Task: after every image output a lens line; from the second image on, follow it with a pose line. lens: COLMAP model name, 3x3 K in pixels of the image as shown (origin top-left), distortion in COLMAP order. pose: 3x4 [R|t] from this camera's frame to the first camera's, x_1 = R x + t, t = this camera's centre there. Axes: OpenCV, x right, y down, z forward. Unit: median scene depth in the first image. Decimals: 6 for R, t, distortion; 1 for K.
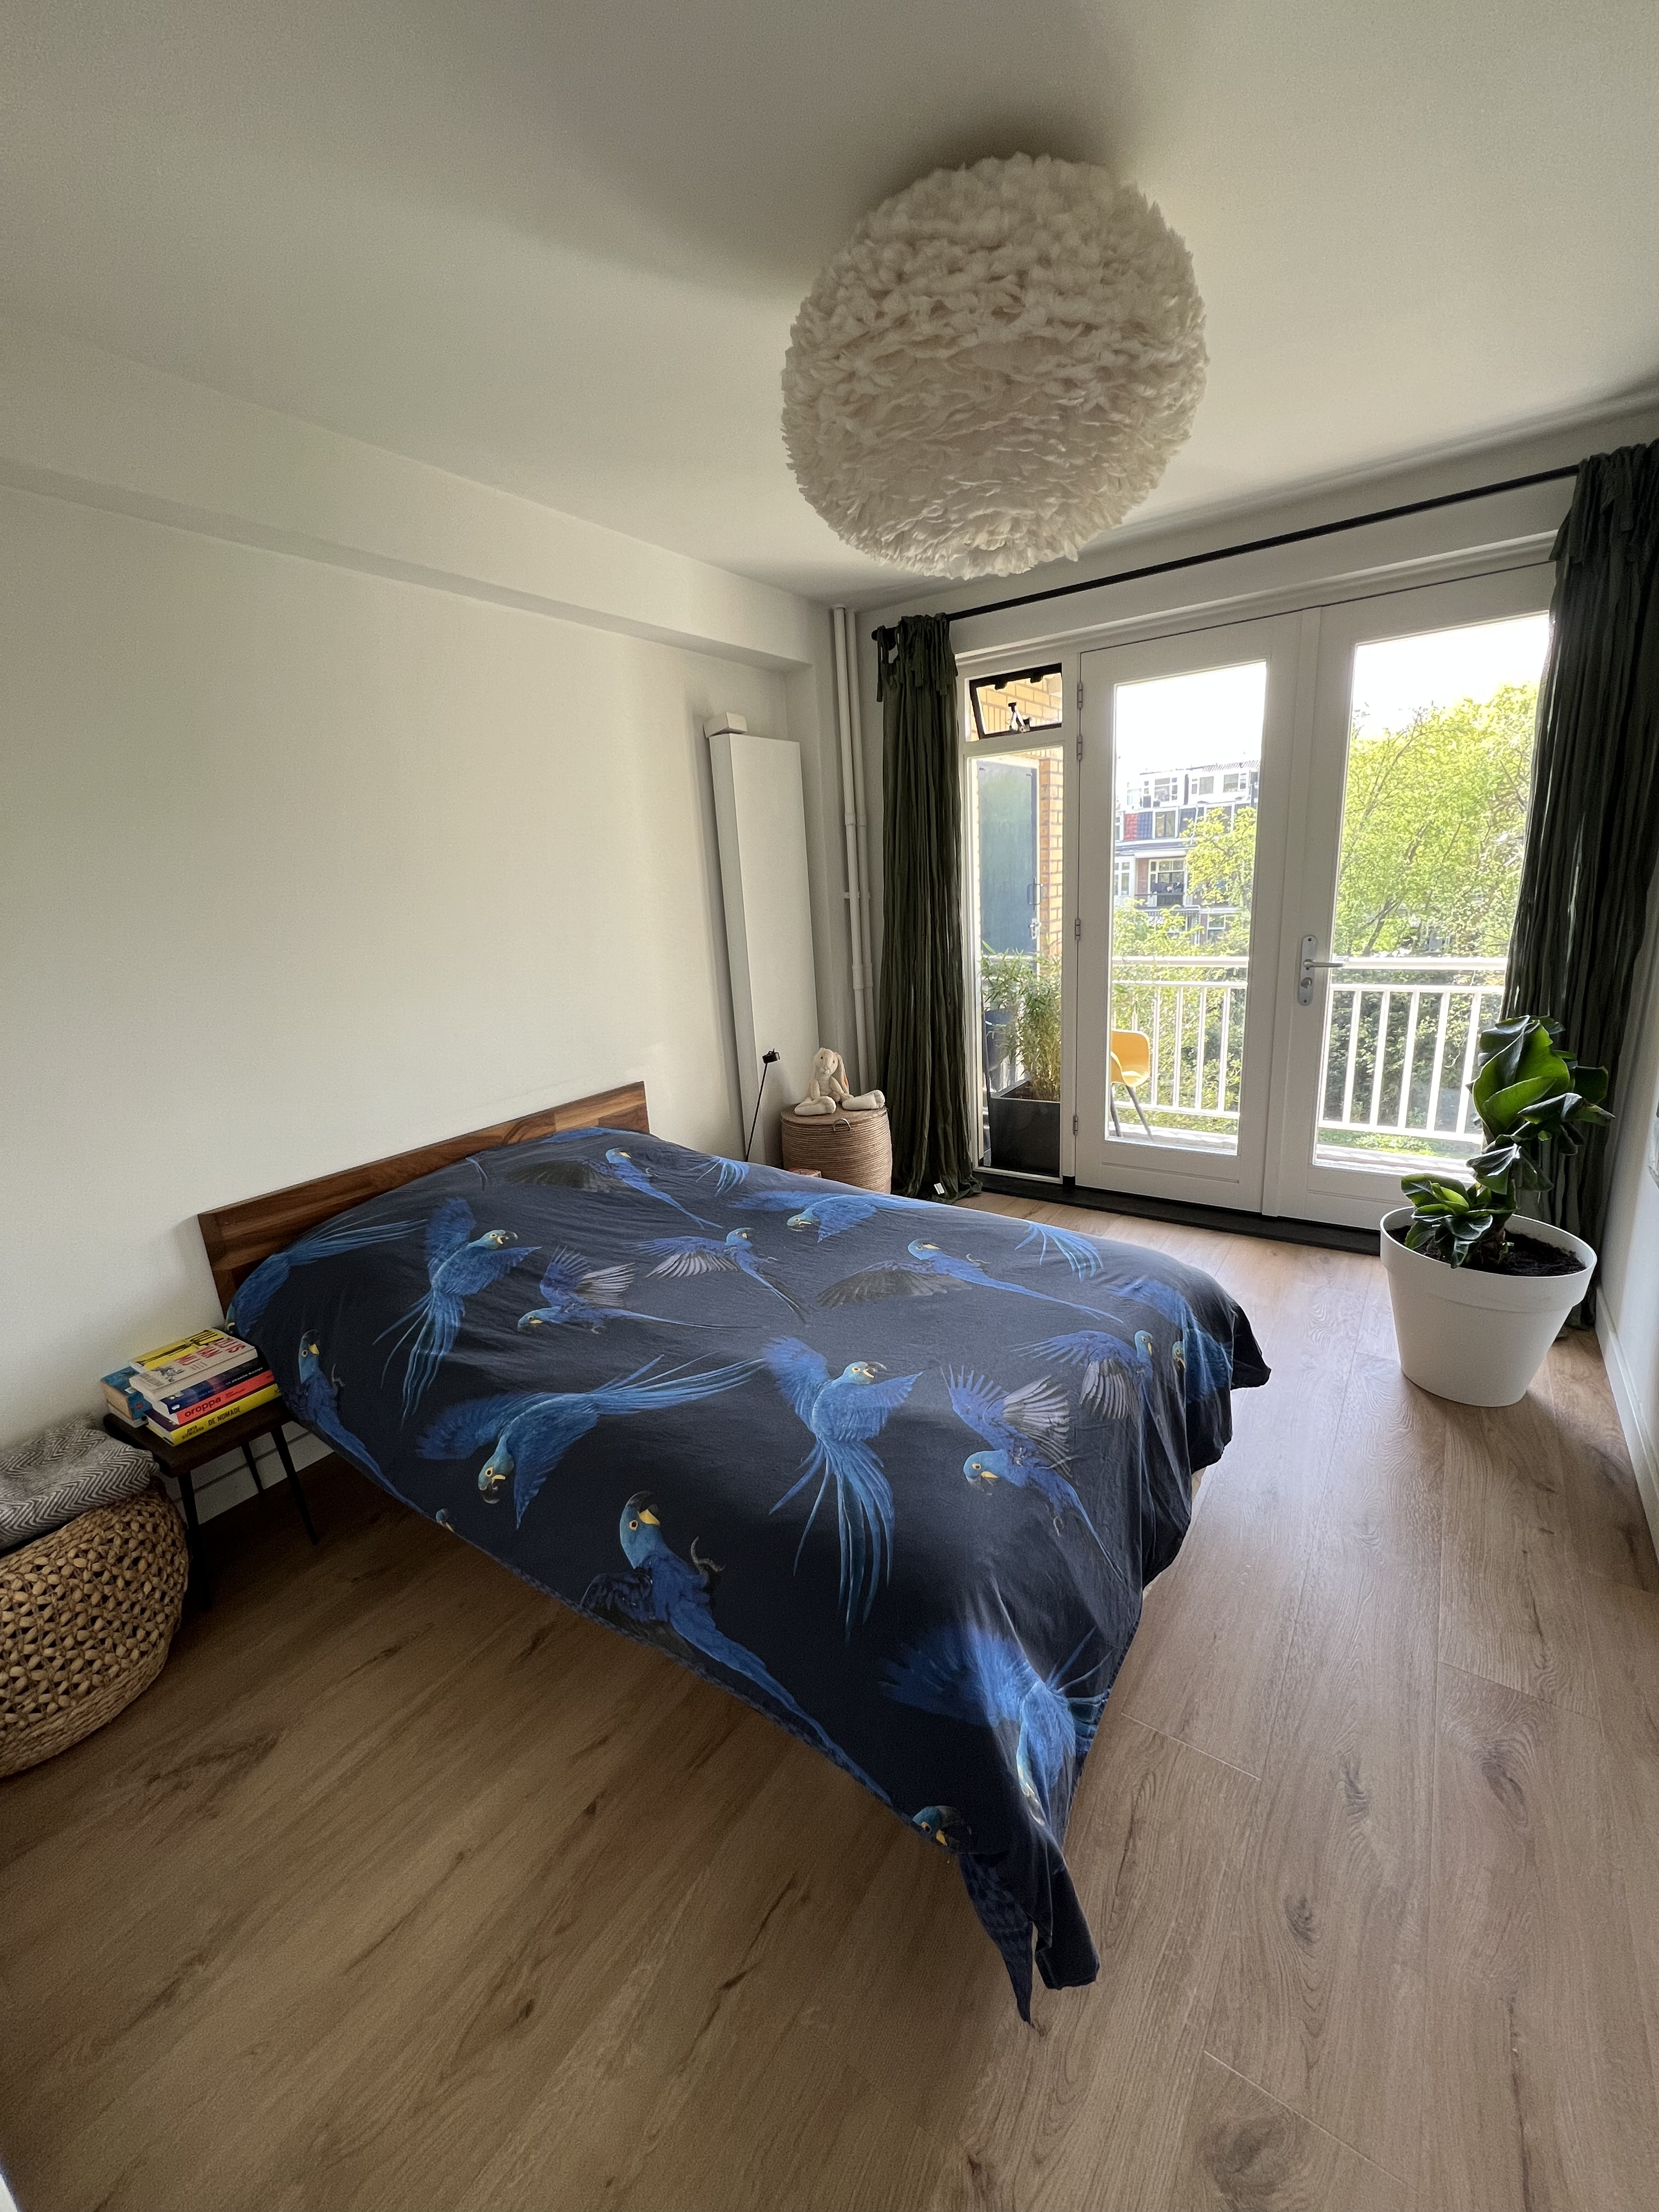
lens RADIAL K [[882.6, 0, 829.1], [0, 882.6, 1111.1], [0, 0, 1]] dist [-0.003641, 0.001083]
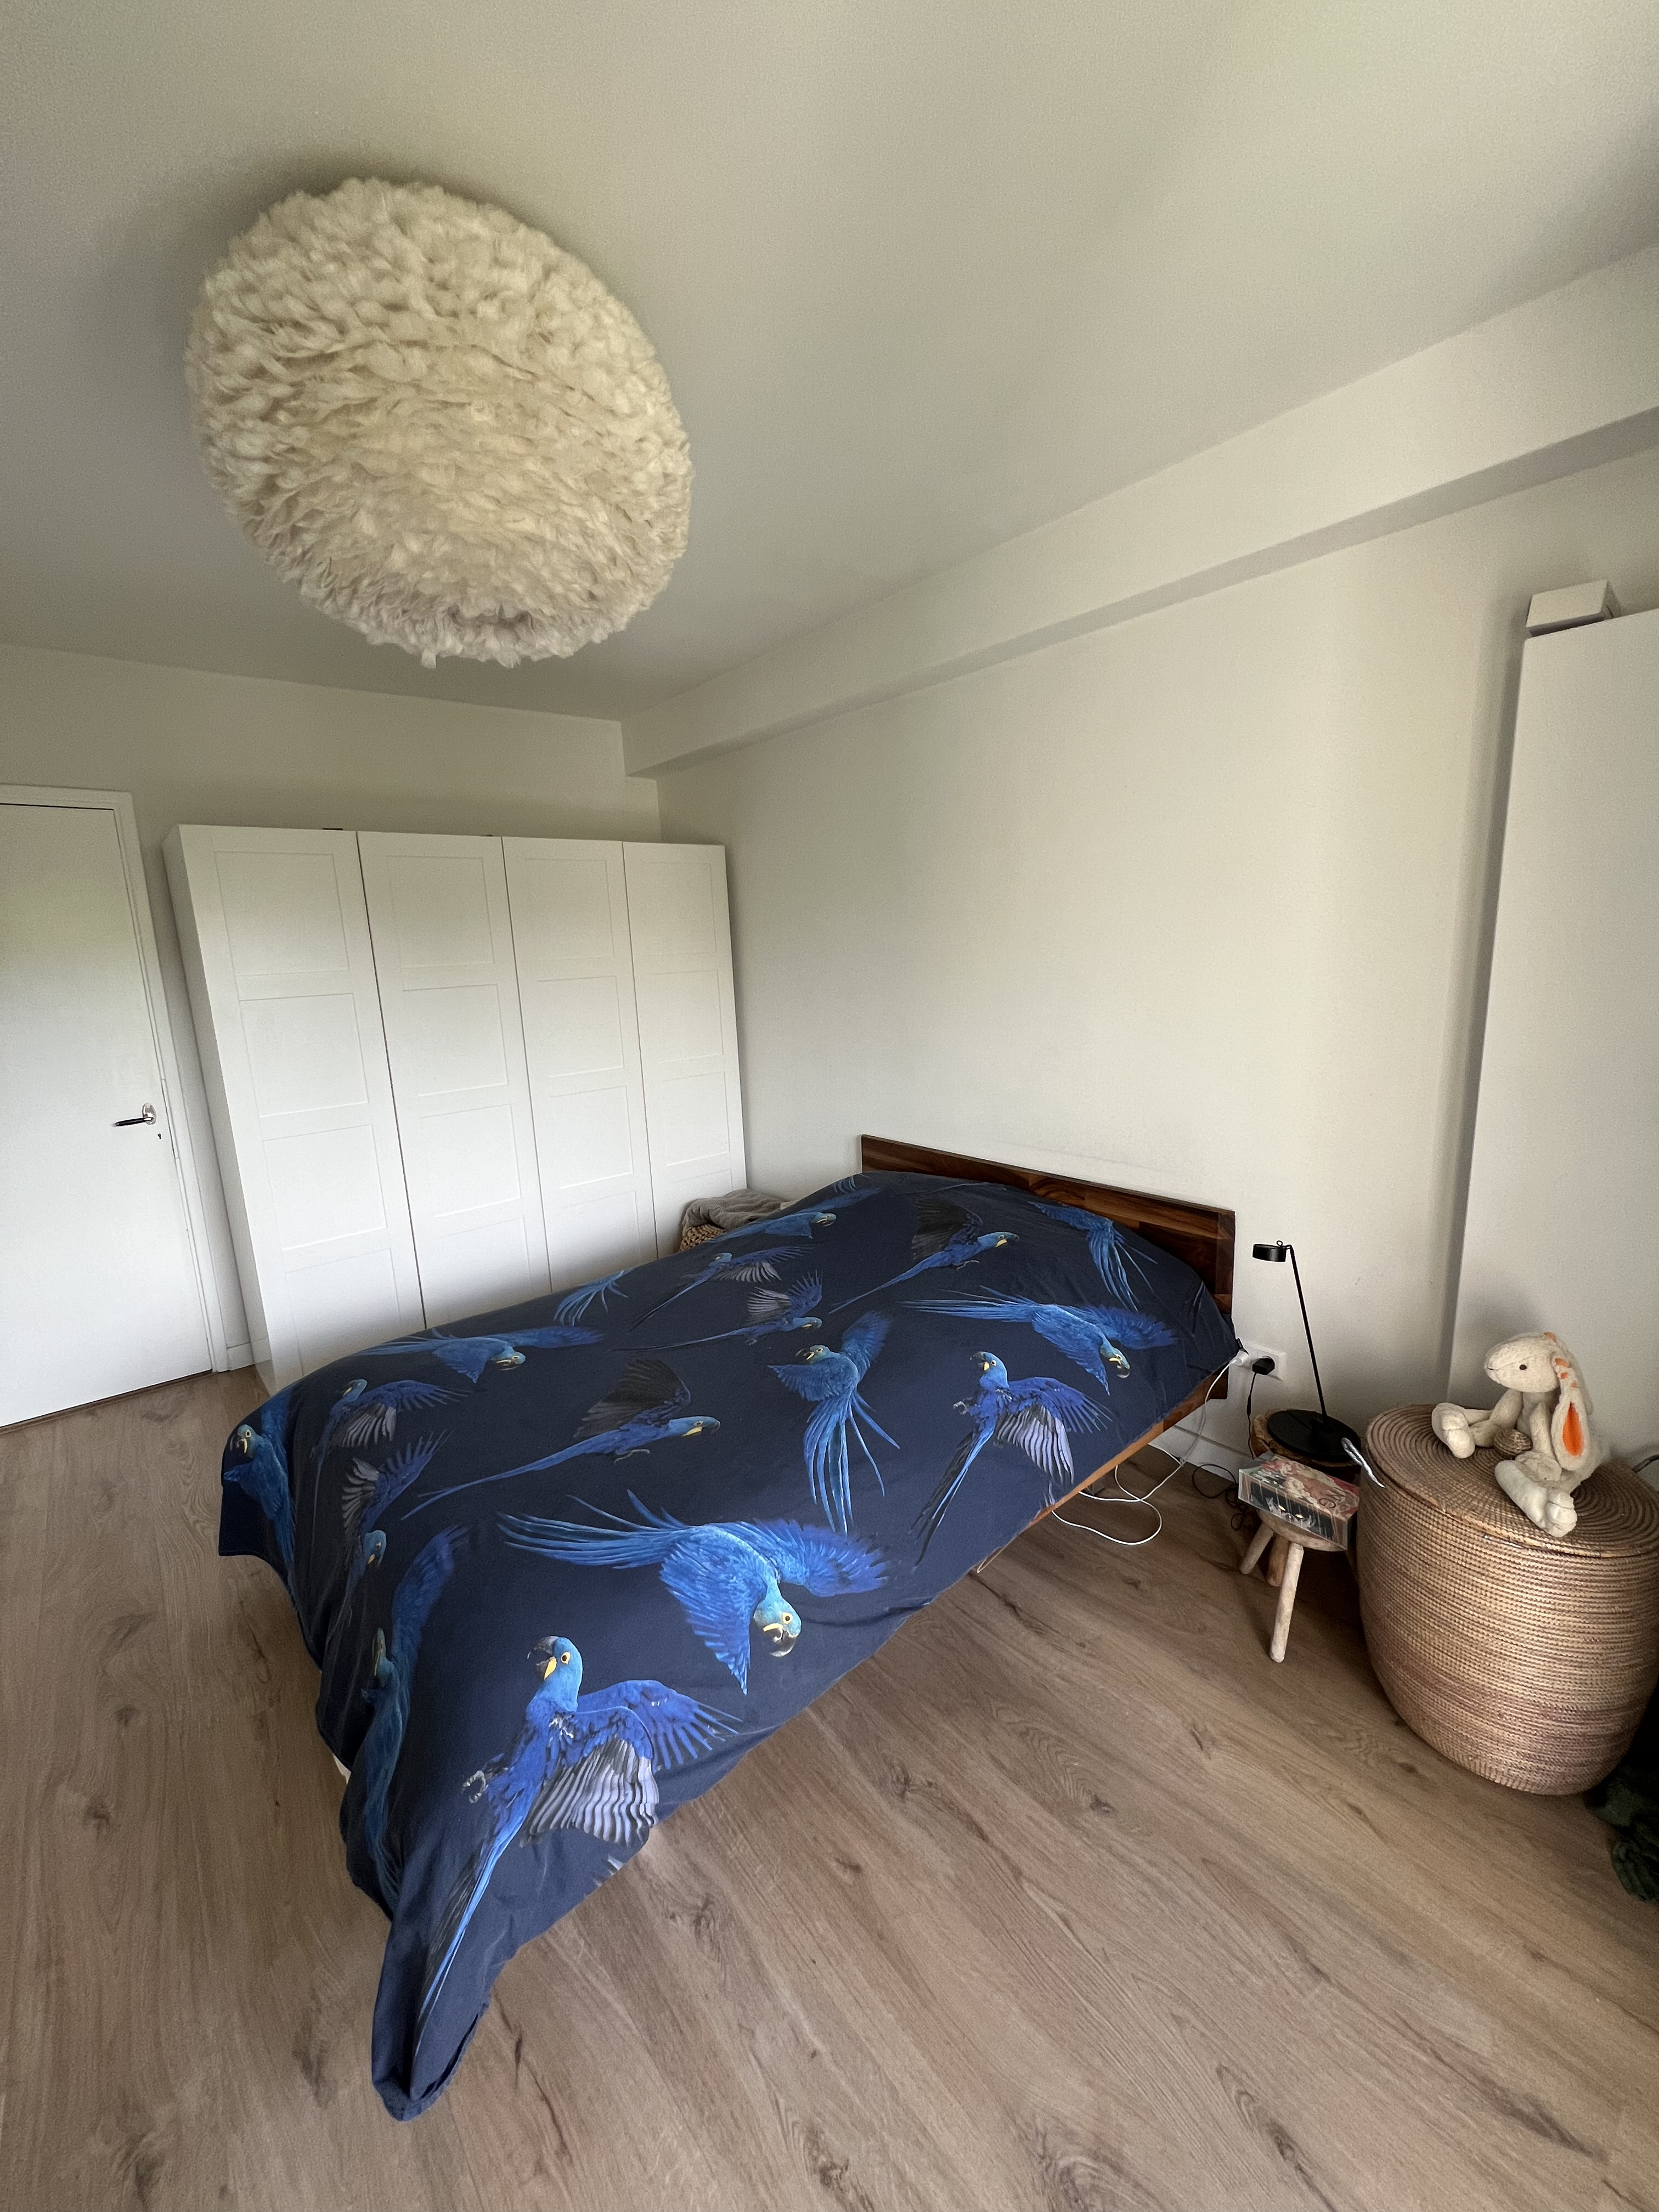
lens RADIAL K [[882.6, 0, 829.1], [0, 882.6, 1111.1], [0, 0, 1]] dist [-0.003641, 0.001083]
pose [[-0.263748, 0.248891, -0.931928, 0.696560], [-0.200263, 0.930957, 0.305309, -0.354106], [0.943574, 0.267156, -0.195695, 1.102778]]
